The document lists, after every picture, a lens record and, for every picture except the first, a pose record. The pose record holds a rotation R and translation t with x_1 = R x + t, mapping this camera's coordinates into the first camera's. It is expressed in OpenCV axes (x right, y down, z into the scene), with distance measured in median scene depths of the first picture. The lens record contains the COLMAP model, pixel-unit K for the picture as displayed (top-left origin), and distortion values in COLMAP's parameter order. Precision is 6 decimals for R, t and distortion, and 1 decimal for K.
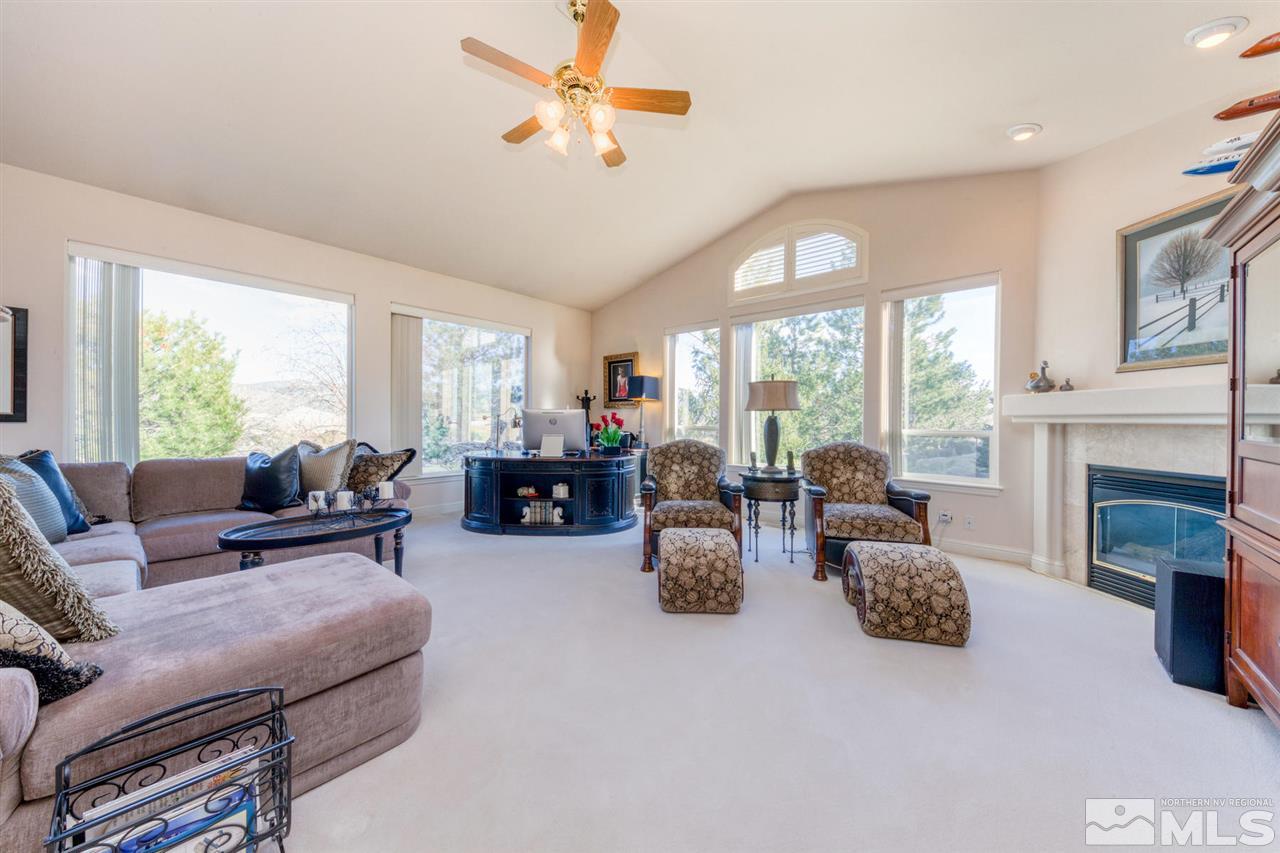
lens RADIAL K [[442.7, 0, 643.8], [0, 442.7, 421.3], [0, 0, 1]] dist [0.011815, 0.000043]
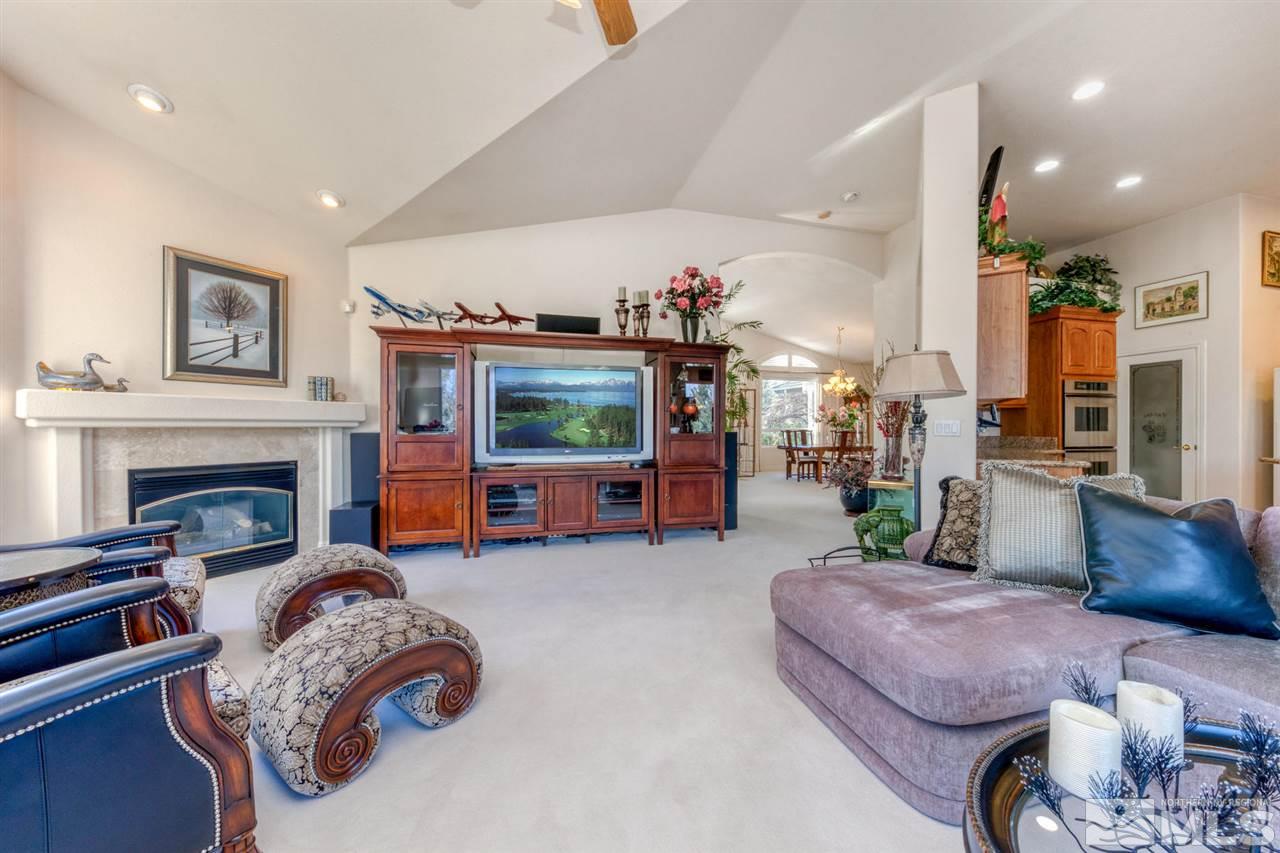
lens RADIAL K [[442.7, 0, 643.8], [0, 442.7, 421.3], [0, 0, 1]] dist [0.011815, 0.000043]
pose [[-0.822342, -0.002351, 0.568988, -0.511173], [-0.003905, 0.999991, -0.001512, -0.011562], [-0.568980, -0.003465, -0.822344, 1.278810]]
